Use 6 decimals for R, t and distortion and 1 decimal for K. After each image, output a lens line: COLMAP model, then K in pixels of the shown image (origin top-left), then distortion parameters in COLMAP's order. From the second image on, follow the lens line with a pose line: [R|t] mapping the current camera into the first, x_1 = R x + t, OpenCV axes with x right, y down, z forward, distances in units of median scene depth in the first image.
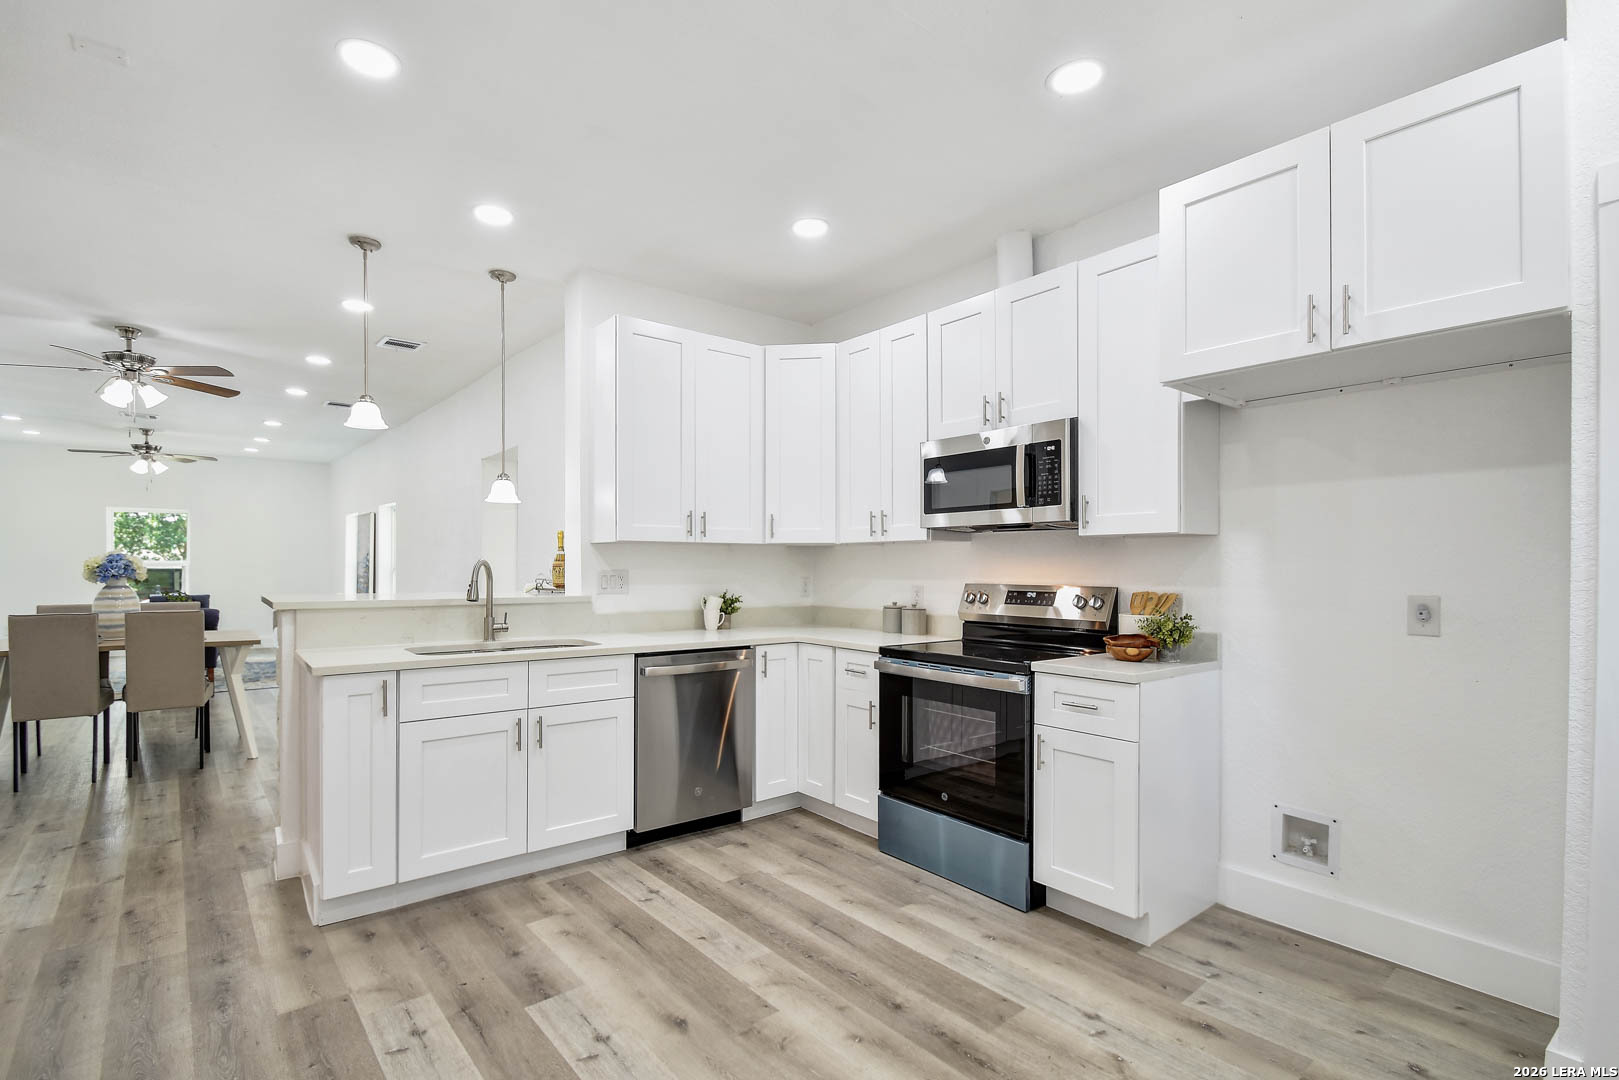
lens RADIAL K [[731.2, 0, 795.4], [0, 731.2, 574.8], [0, 0, 1]] dist [0.012016, -0.016751]
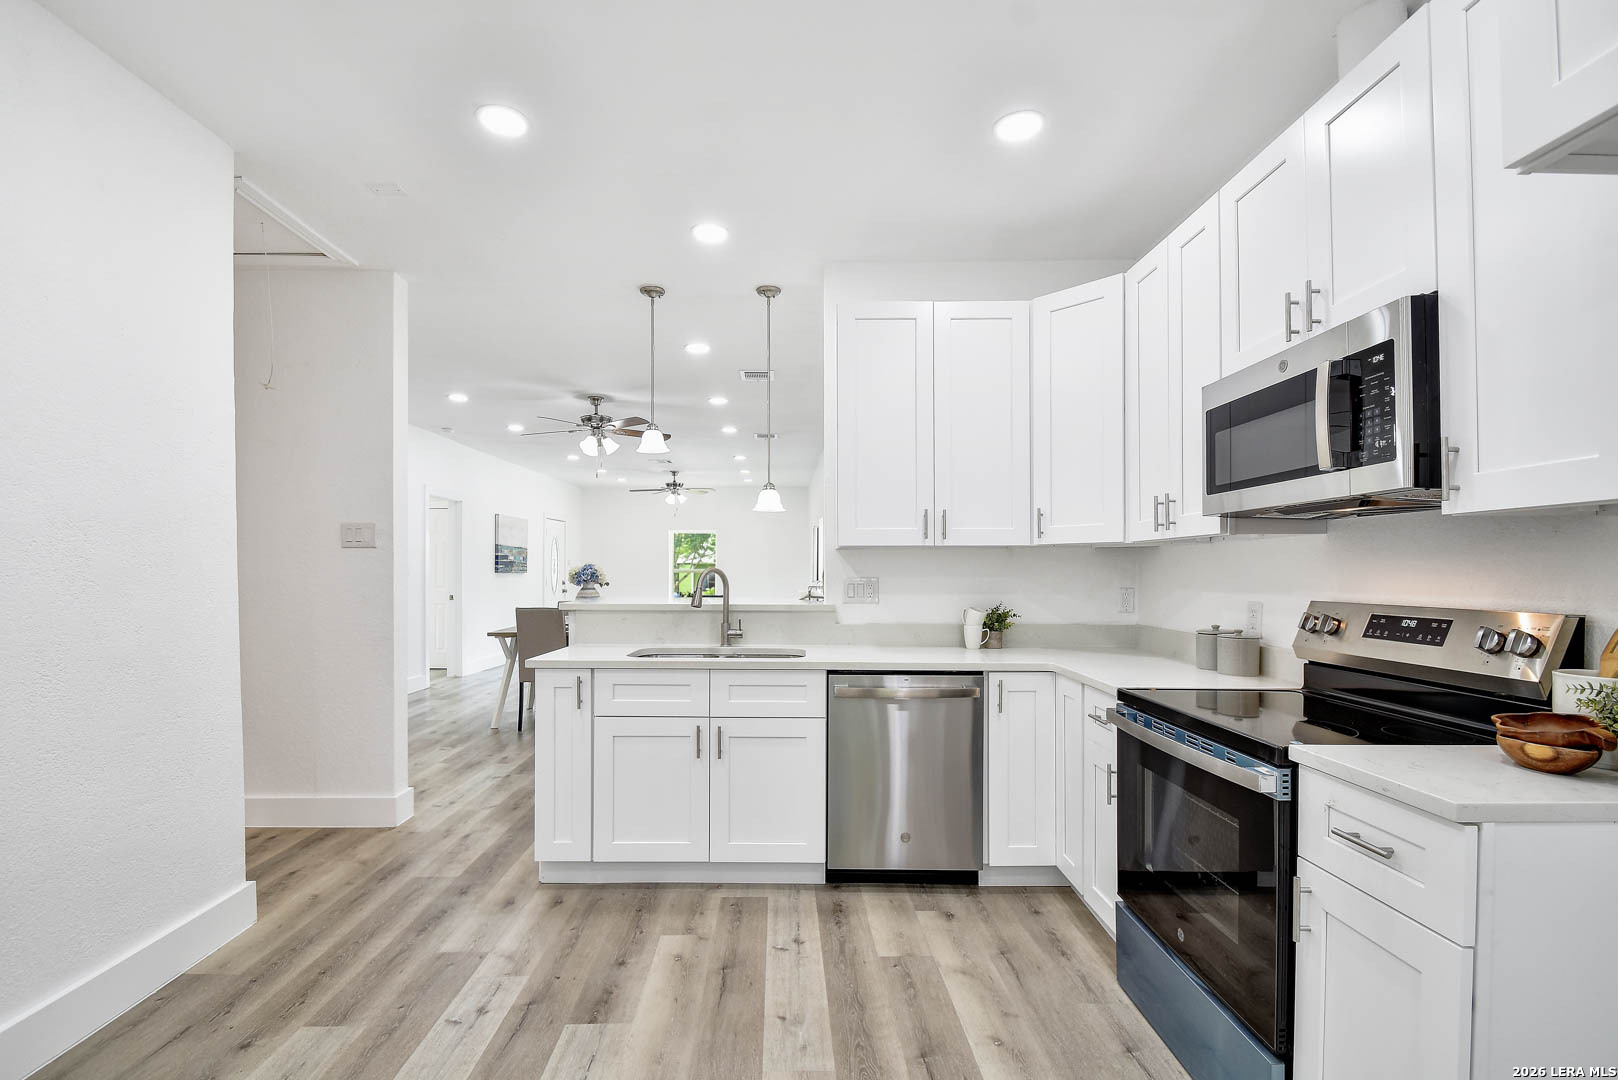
lens RADIAL K [[719.2, 0, 804.1], [0, 719.2, 574.6], [0, 0, 1]] dist [0.011632, -0.013944]
pose [[0.787114, 0.000273, -0.616807, 0.334380], [-0.005525, 0.999963, -0.006609, -0.004899], [0.616783, 0.008610, 0.787087, 0.302006]]
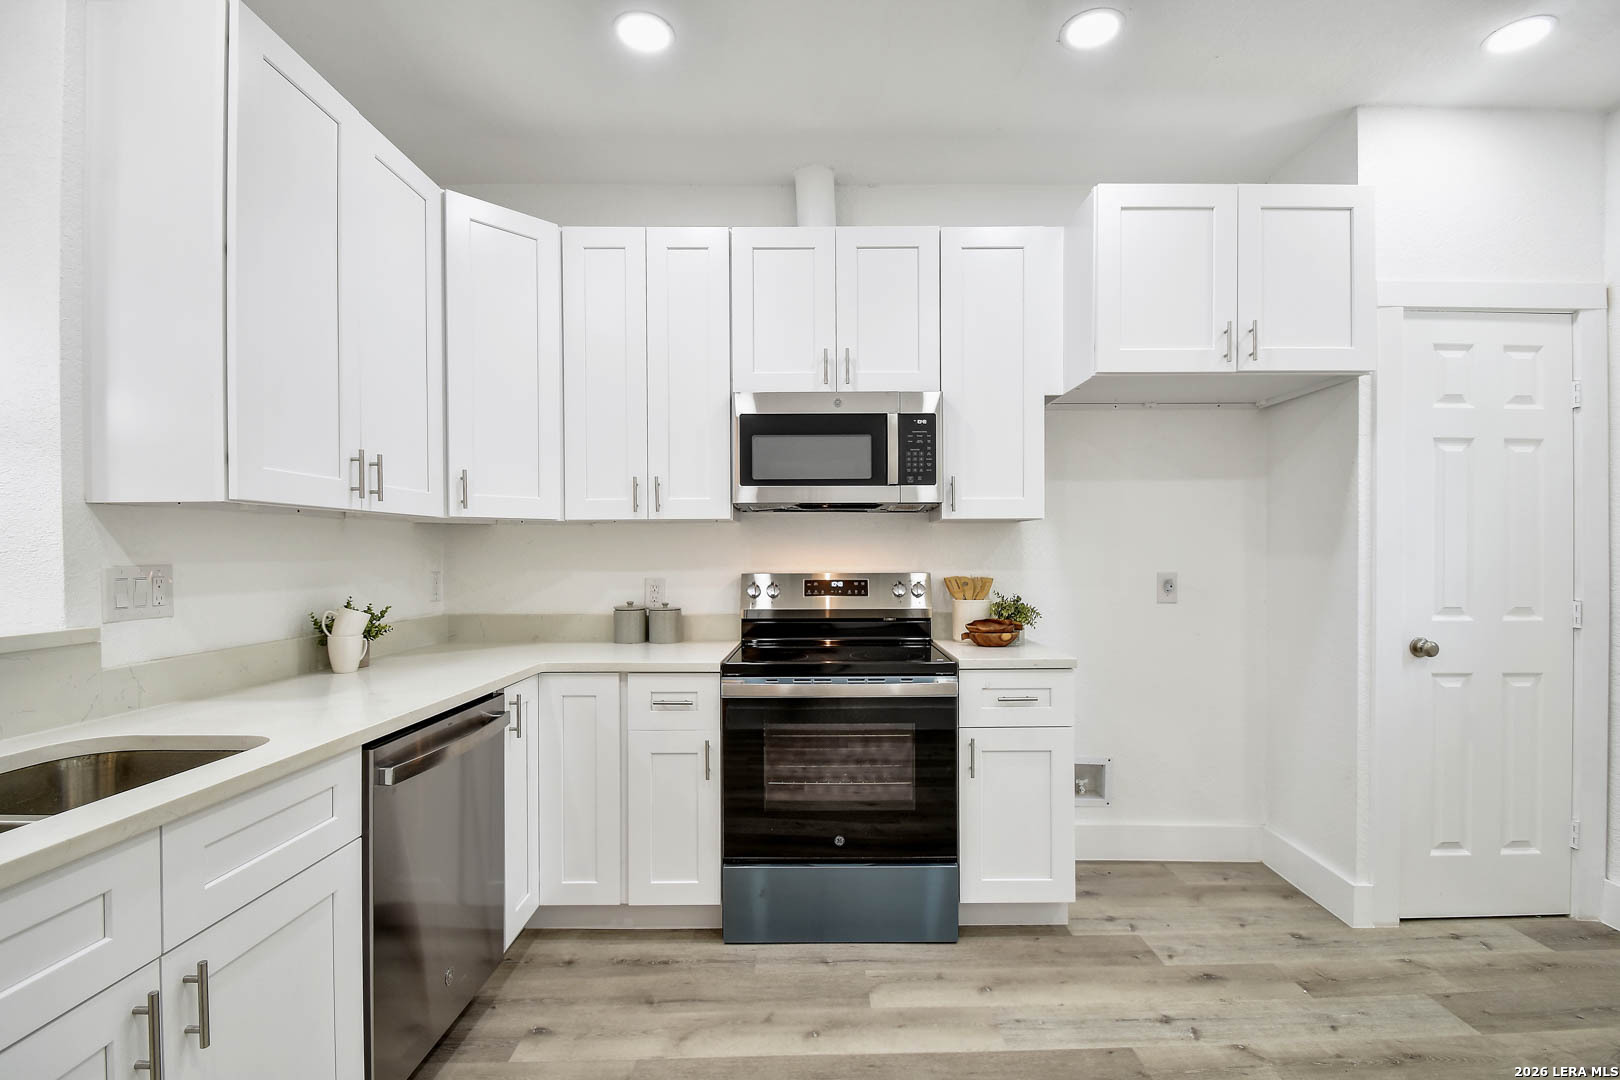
lens RADIAL K [[727.4, 0, 817.8], [0, 727.4, 559.0], [0, 0, 1]] dist [0.009455, -0.014829]
pose [[0.629653, -0.012501, 0.776776, -0.426362], [0.014909, 0.999881, 0.004007, -0.008009], [-0.776734, 0.009058, 0.629764, 0.518798]]
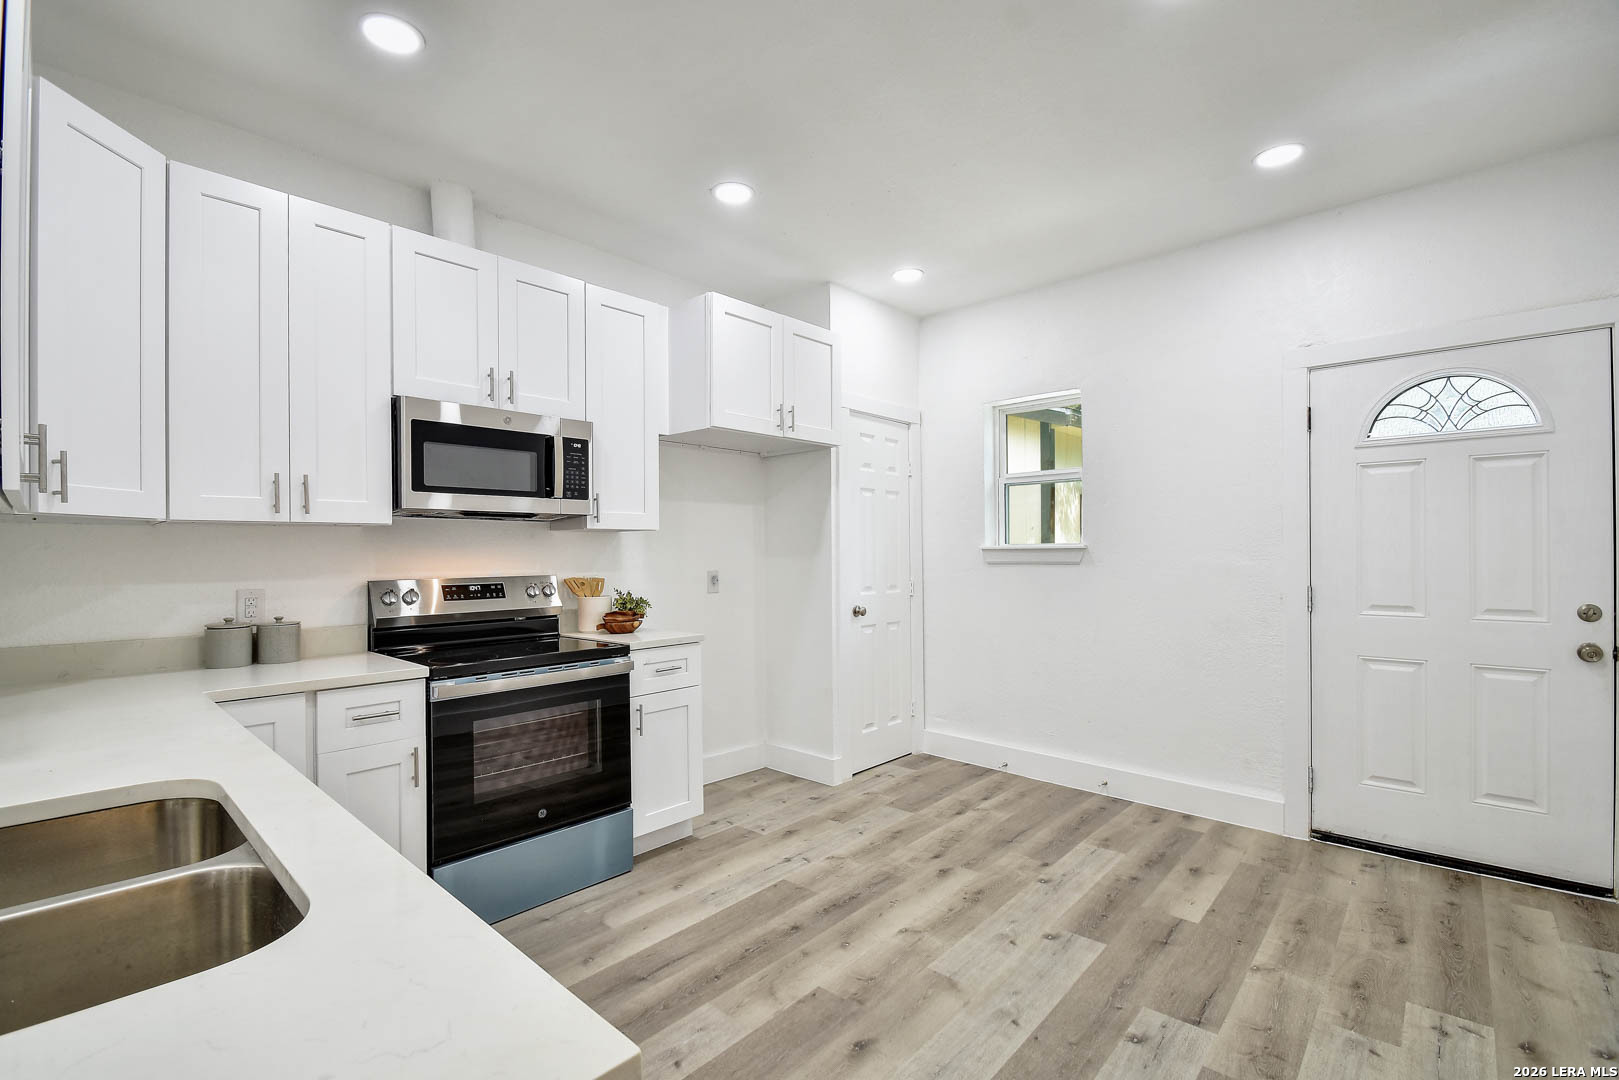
lens RADIAL K [[719.0, 0, 787.6], [0, 719.0, 557.3], [0, 0, 1]] dist [0.005183, 0.000440]
pose [[-0.121107, -0.007803, 0.992609, -0.711872], [0.021433, 0.999715, 0.010474, -0.014567], [-0.992408, 0.022543, -0.120905, 0.805168]]
